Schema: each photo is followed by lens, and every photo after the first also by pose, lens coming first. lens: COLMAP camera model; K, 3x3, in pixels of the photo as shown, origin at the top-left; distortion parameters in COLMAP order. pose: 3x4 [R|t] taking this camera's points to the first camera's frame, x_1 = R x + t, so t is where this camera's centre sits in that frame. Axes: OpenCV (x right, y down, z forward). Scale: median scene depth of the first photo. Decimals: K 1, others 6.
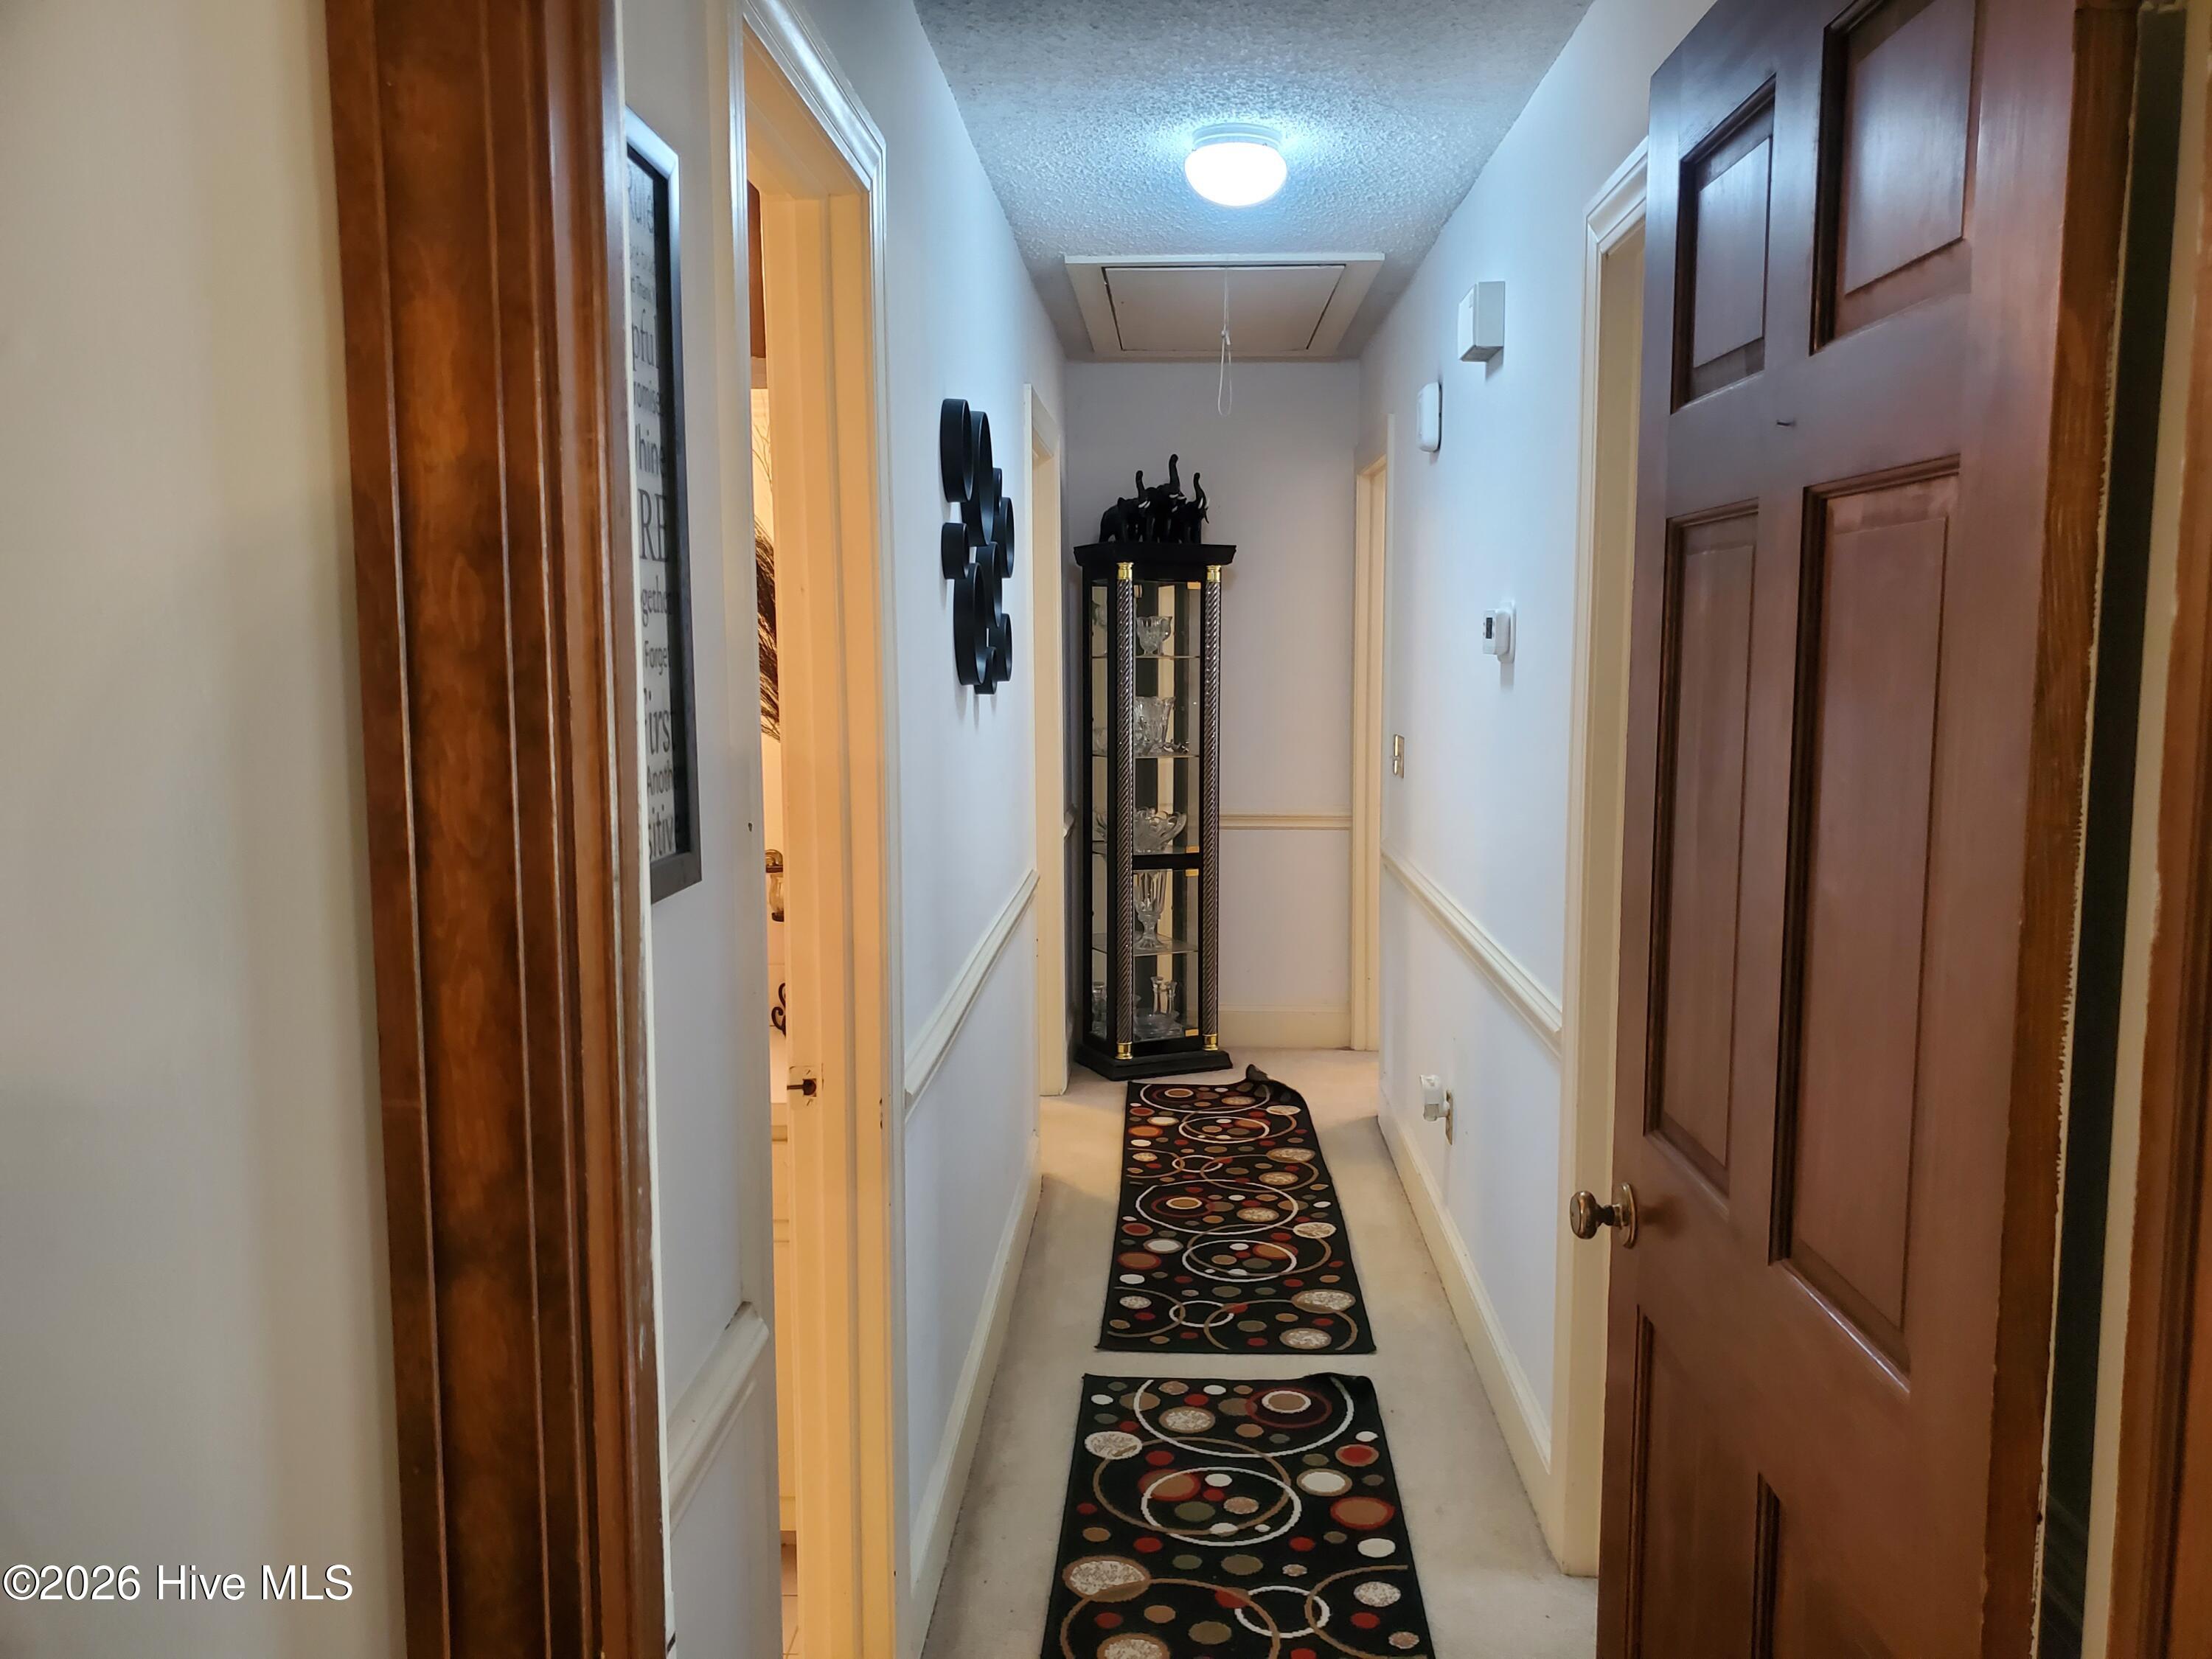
lens RADIAL K [[1756.3, 0, 1102.3], [0, 1756.3, 838.7], [0, 0, 1]] dist [0.063415, -0.018493]
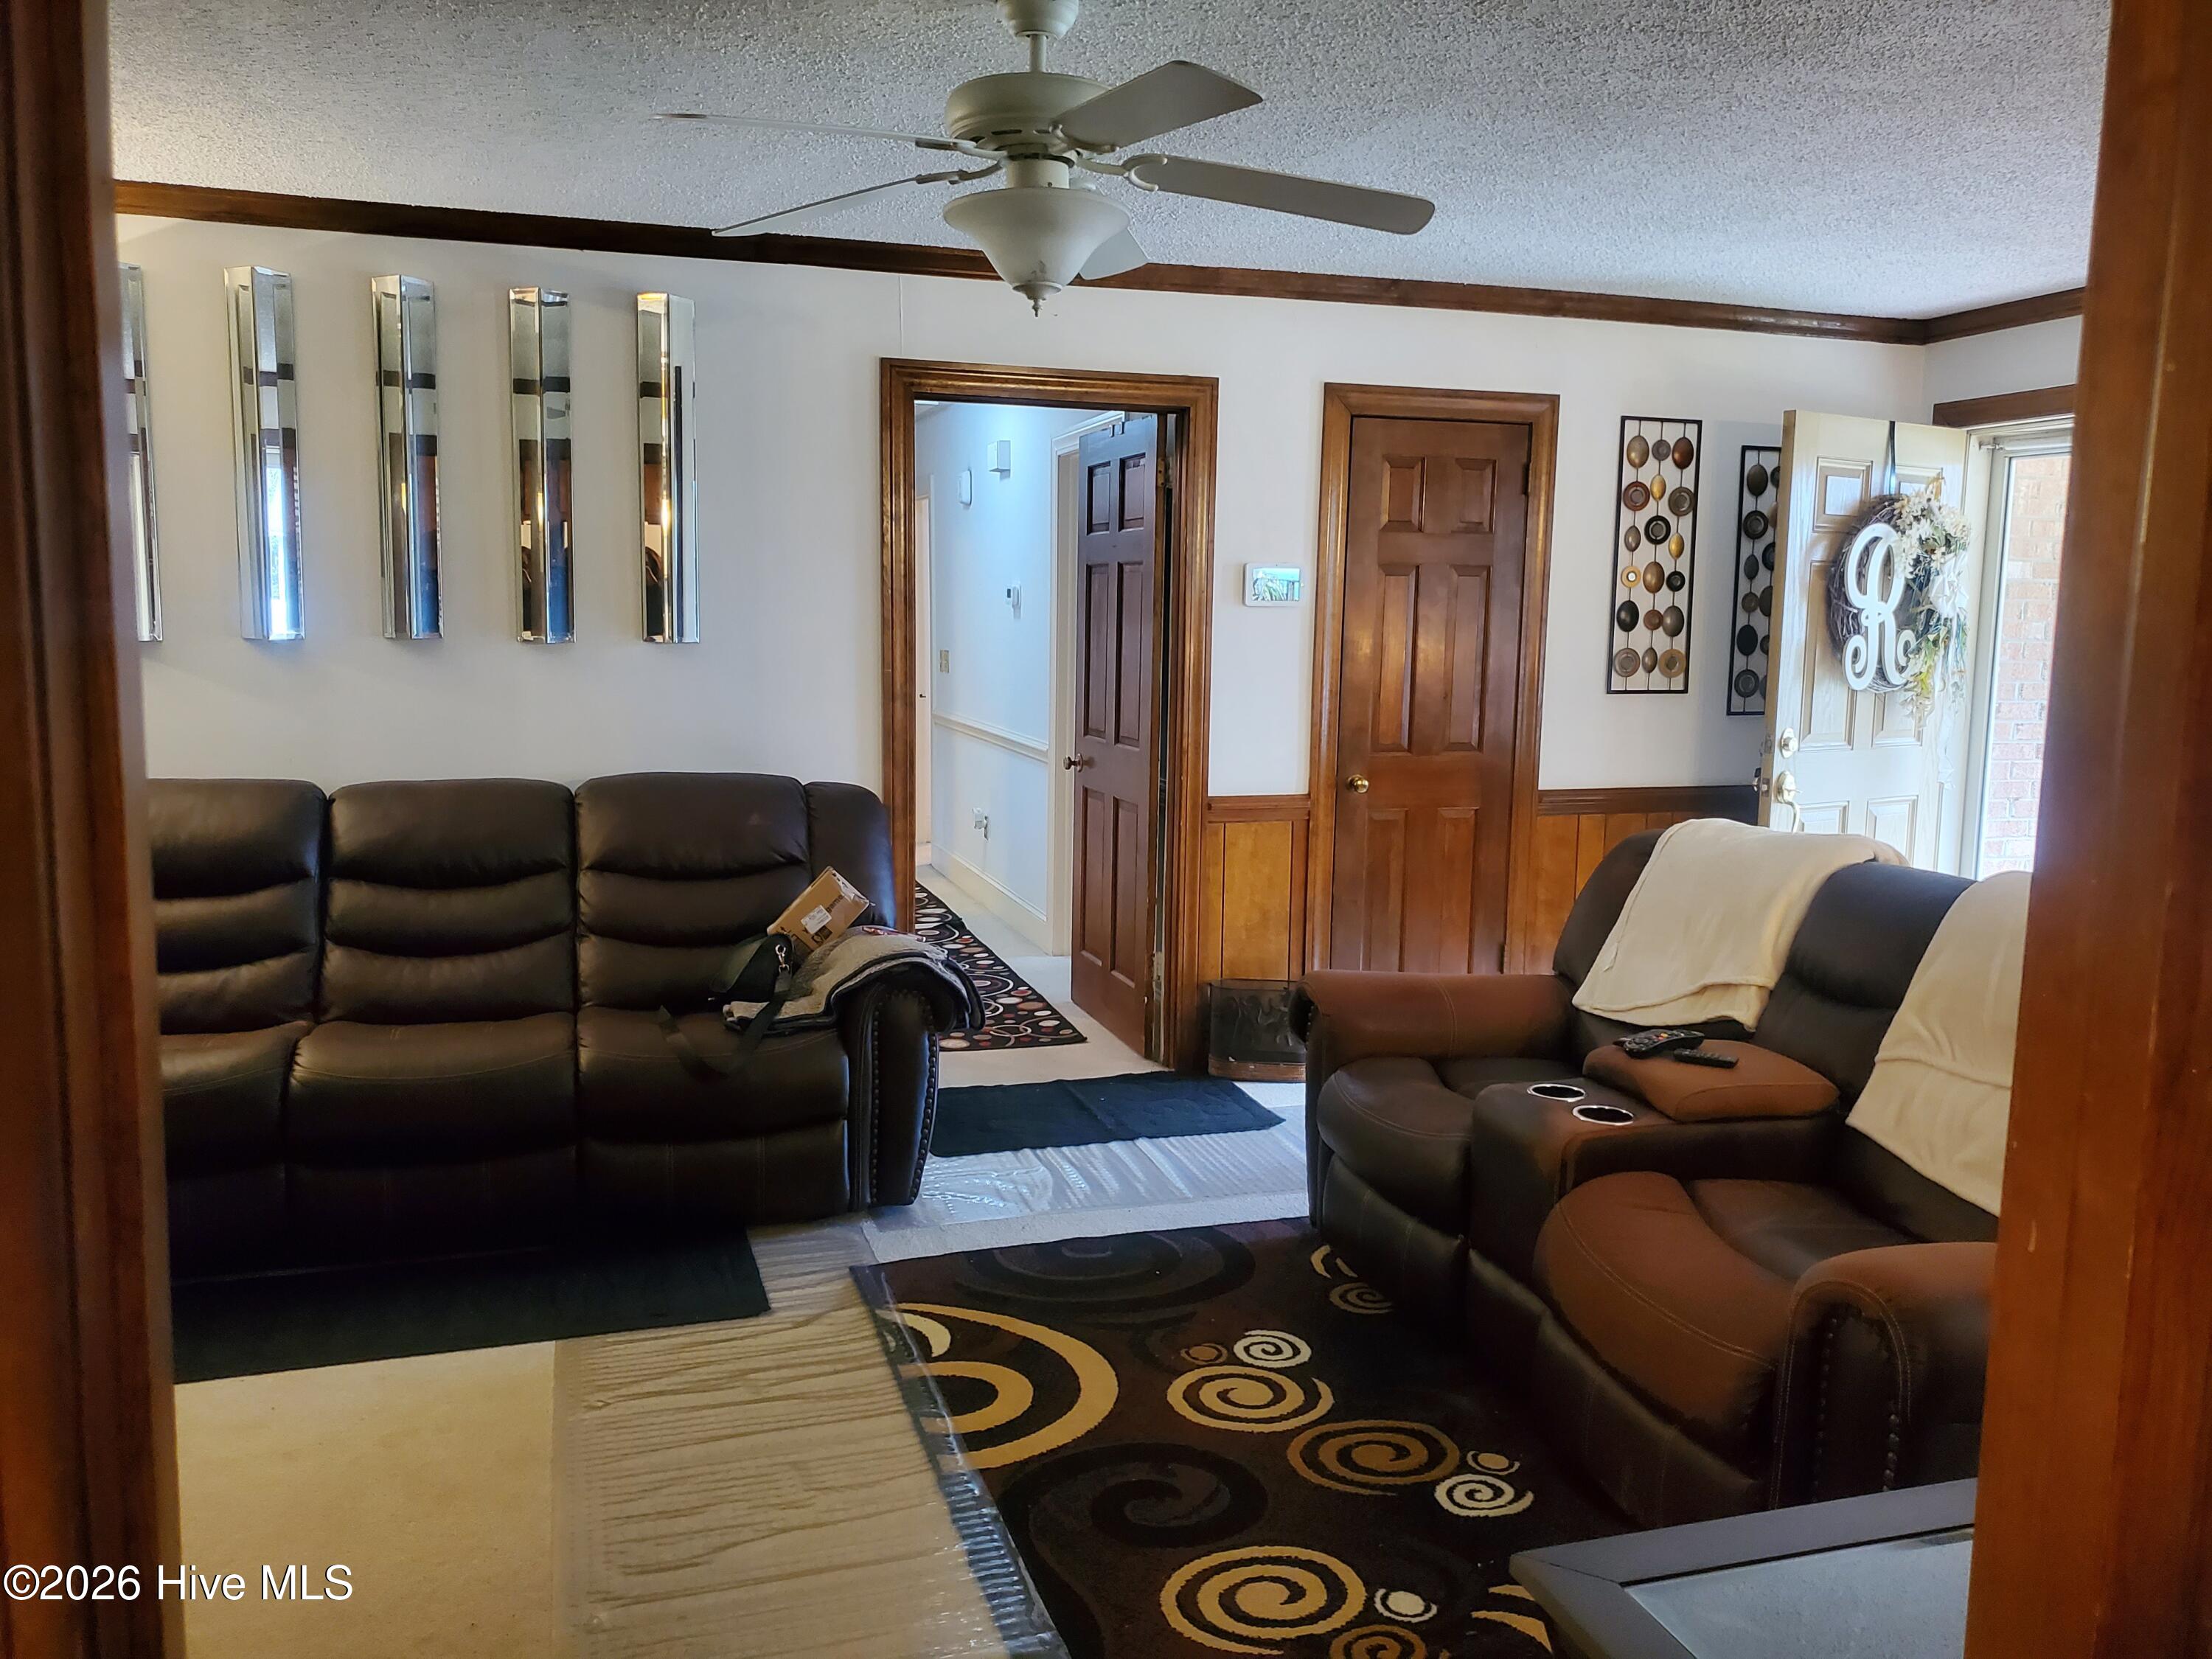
lens RADIAL K [[1756.3, 0, 1112.2], [0, 1756.3, 827.9], [0, 0, 1]] dist [0.063415, -0.018493]
pose [[0.943745, -0.025733, 0.329670, -0.815480], [0.020692, 0.999609, 0.018790, 0.287187], [-0.330025, -0.010912, 0.943909, -2.373561]]
